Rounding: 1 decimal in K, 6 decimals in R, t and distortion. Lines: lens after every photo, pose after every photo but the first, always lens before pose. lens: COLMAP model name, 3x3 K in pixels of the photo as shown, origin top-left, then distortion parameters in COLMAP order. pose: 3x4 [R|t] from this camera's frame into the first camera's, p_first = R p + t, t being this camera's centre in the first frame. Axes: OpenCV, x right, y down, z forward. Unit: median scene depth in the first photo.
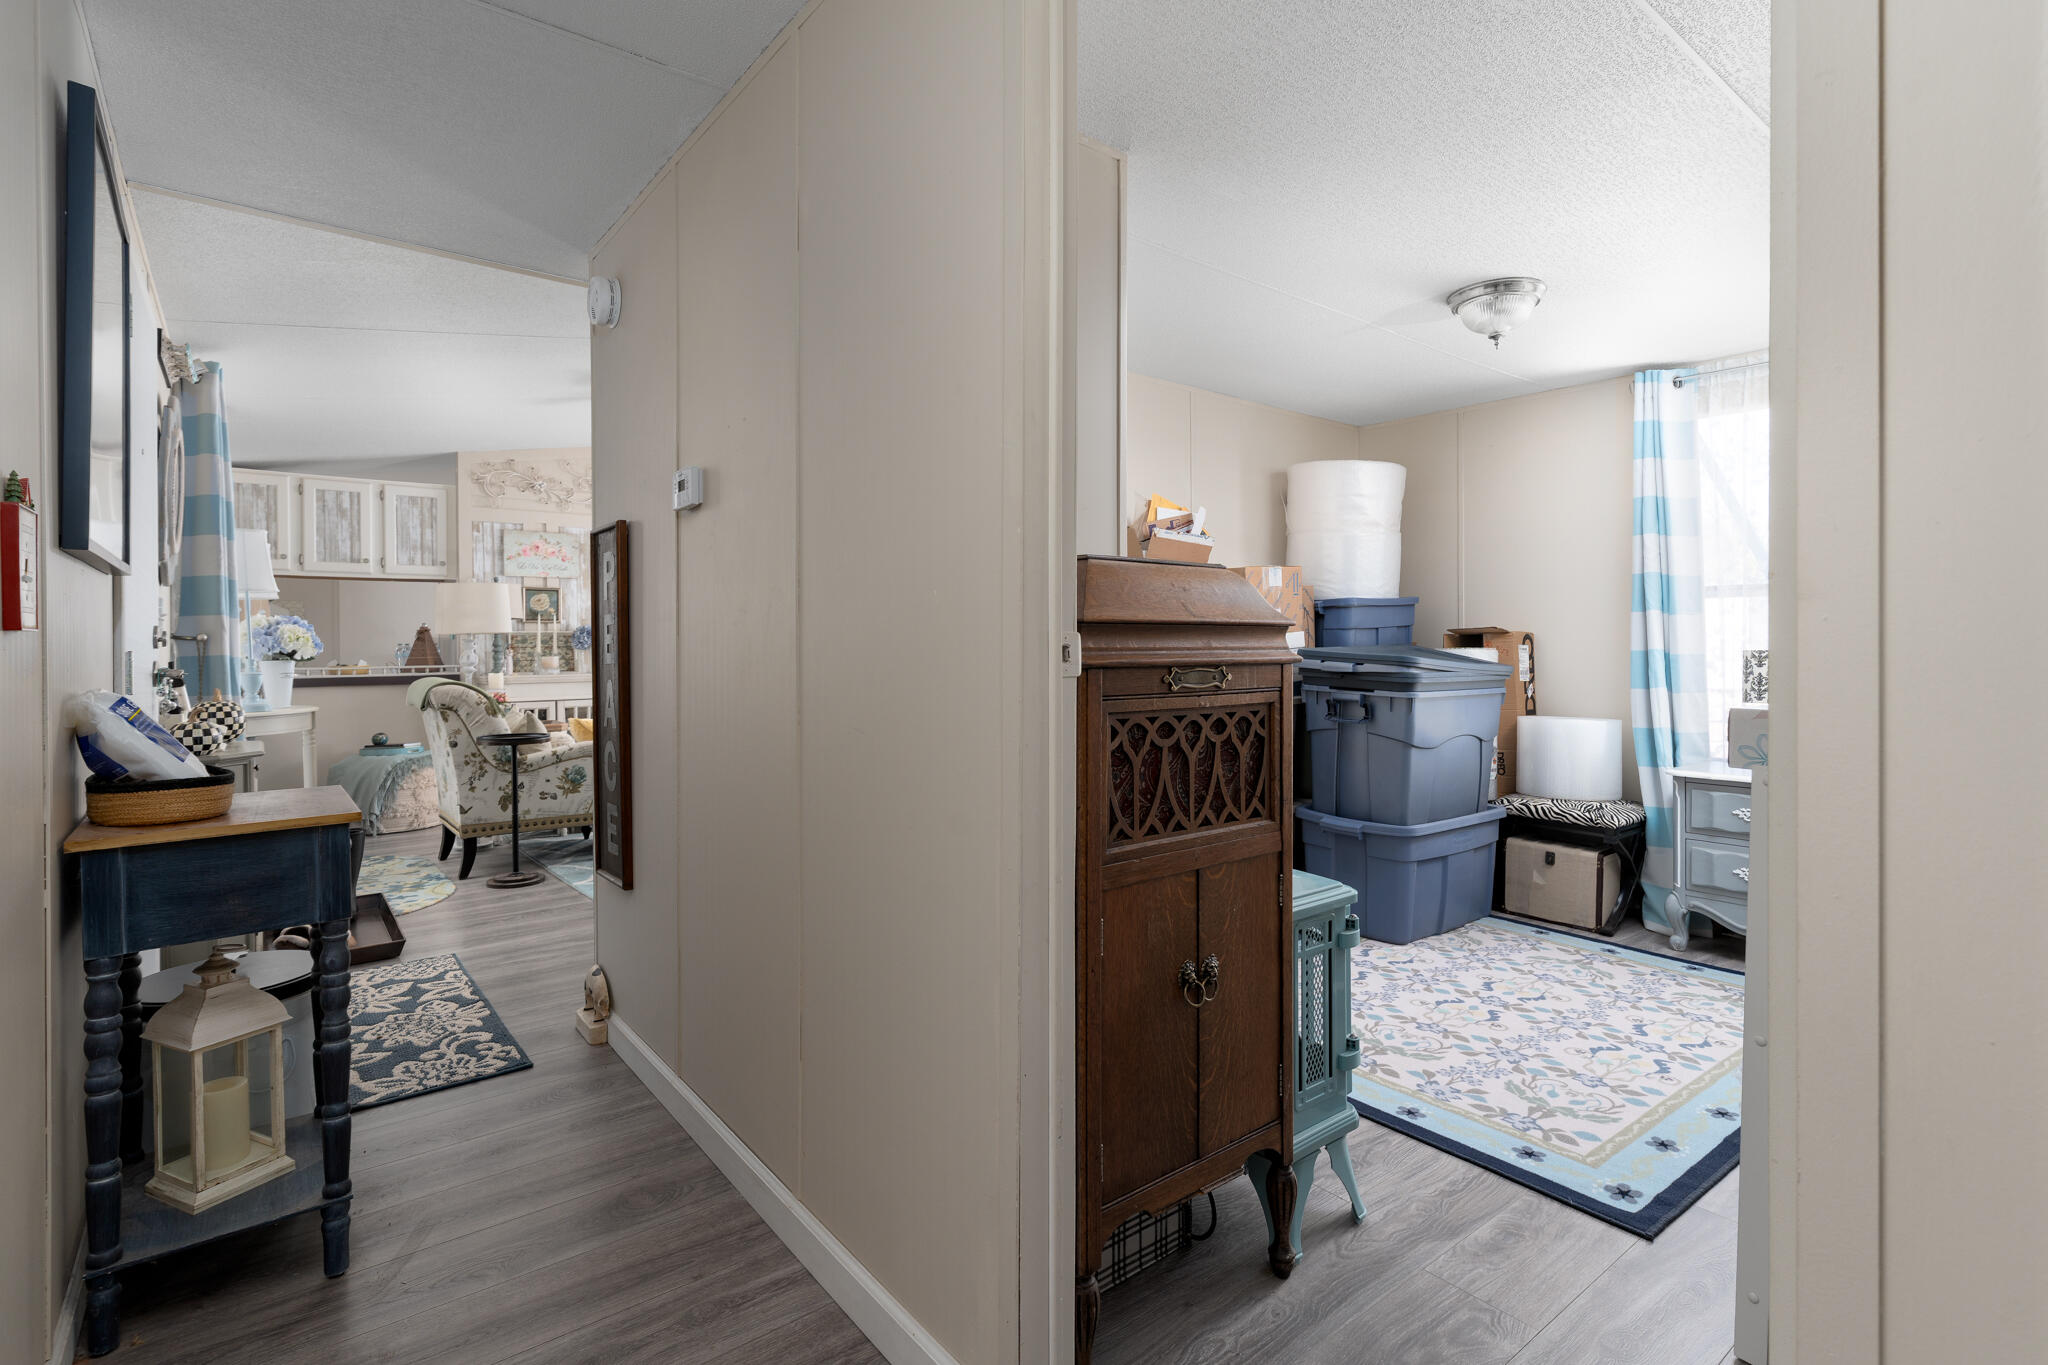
lens RADIAL K [[986.0, 0, 1018.0], [0, 986.0, 646.8], [0, 0, 1]] dist [0.001643, 0.000270]
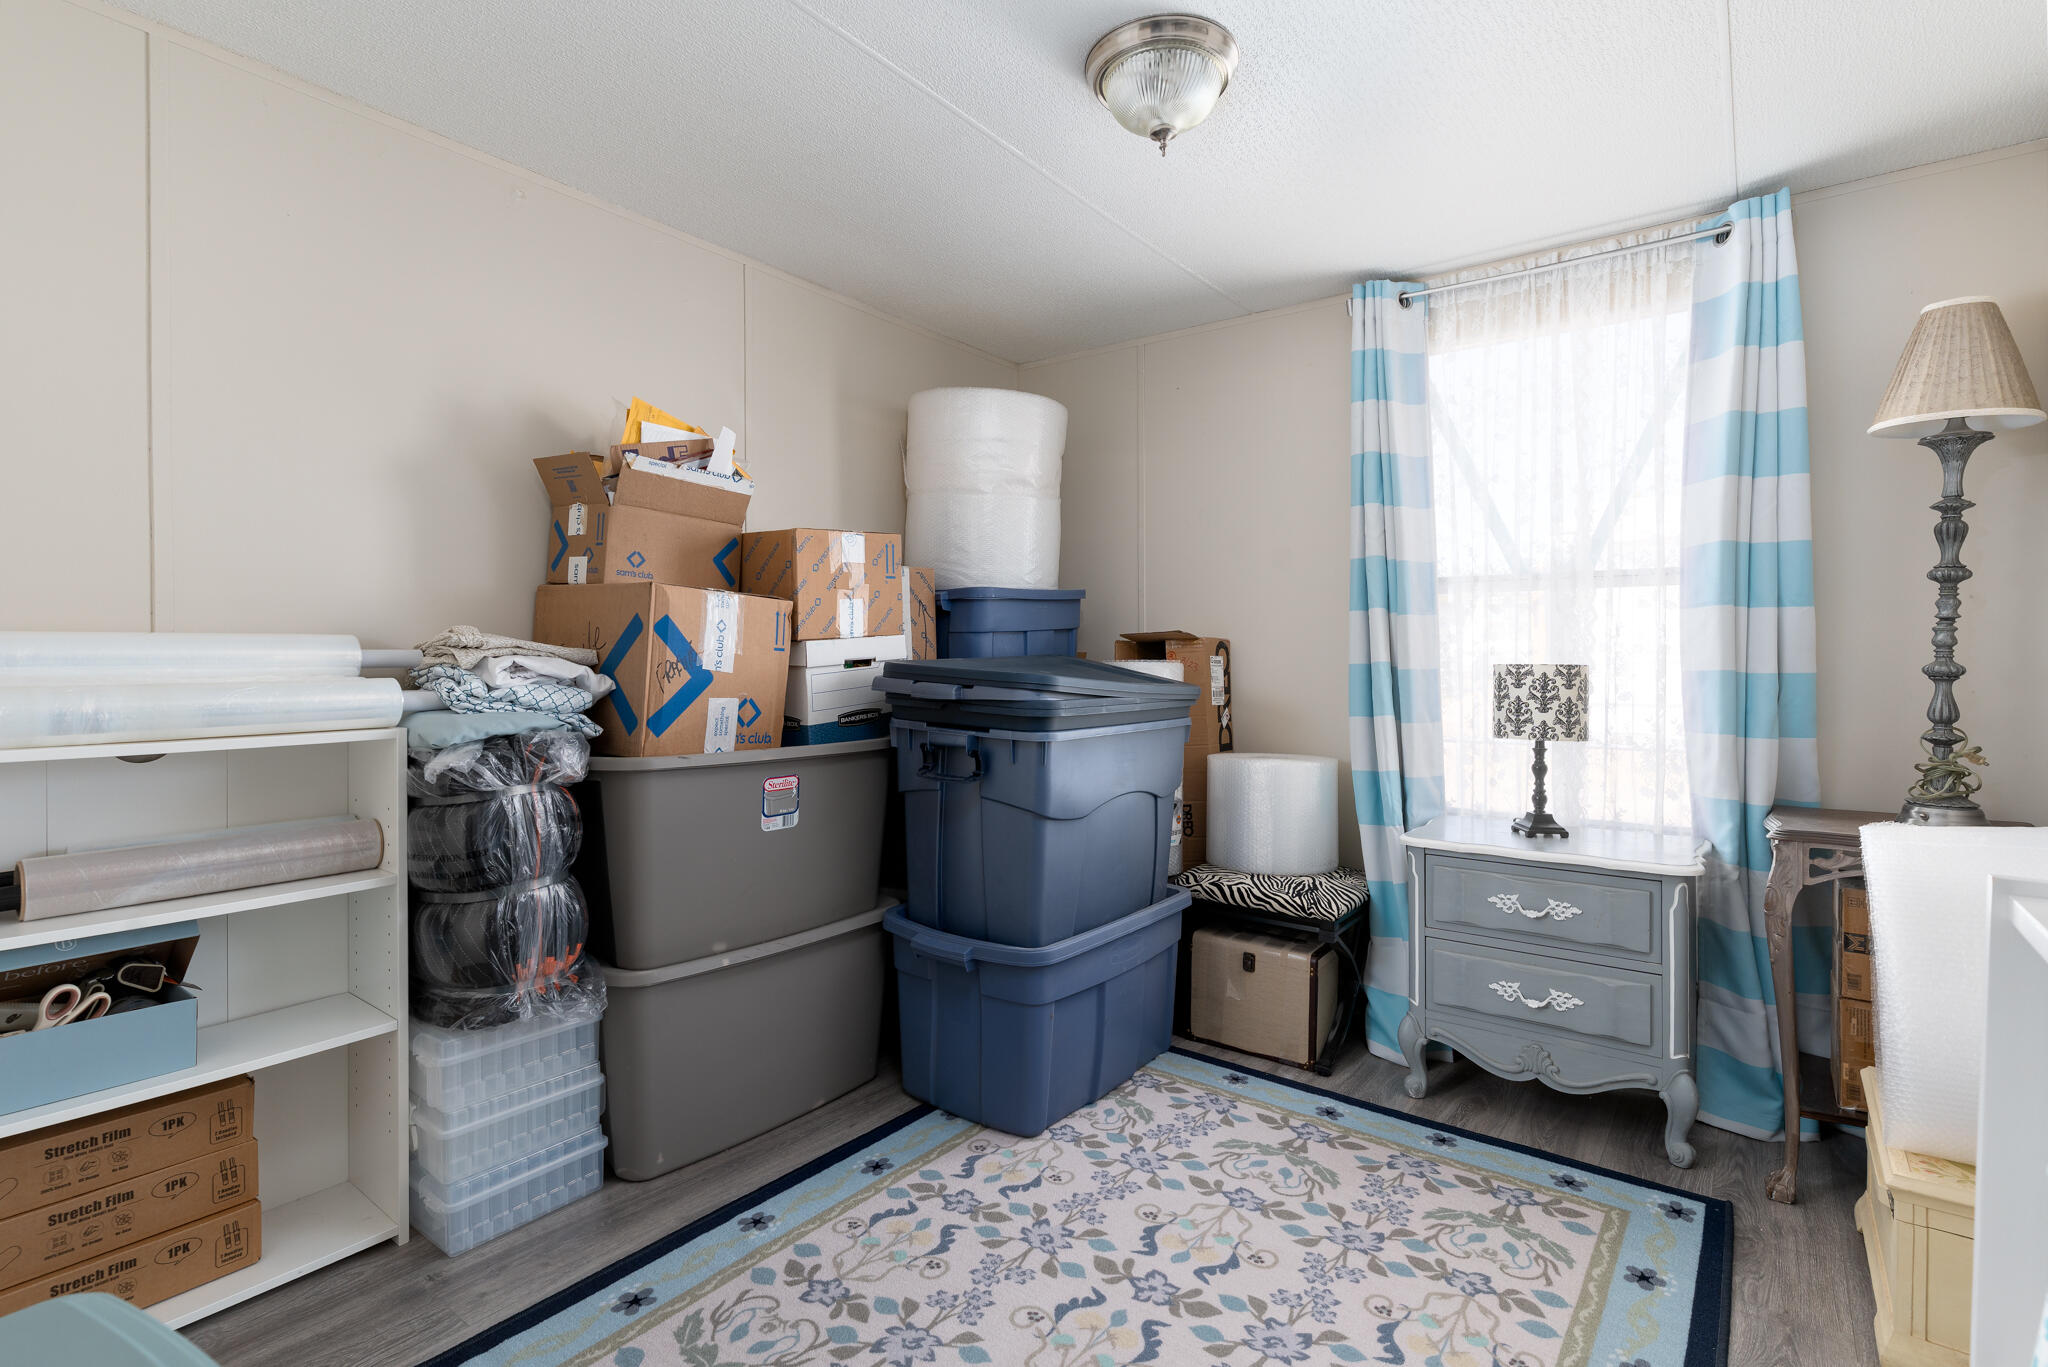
lens RADIAL K [[986.0, 0, 1018.0], [0, 986.0, 647.8], [0, 0, 1]] dist [0.001643, 0.000270]
pose [[0.966670, 0.003301, 0.256003, 0.211574], [-0.000614, 0.999944, -0.010579, -0.000299], [-0.256023, 0.010069, 0.966618, 0.382271]]
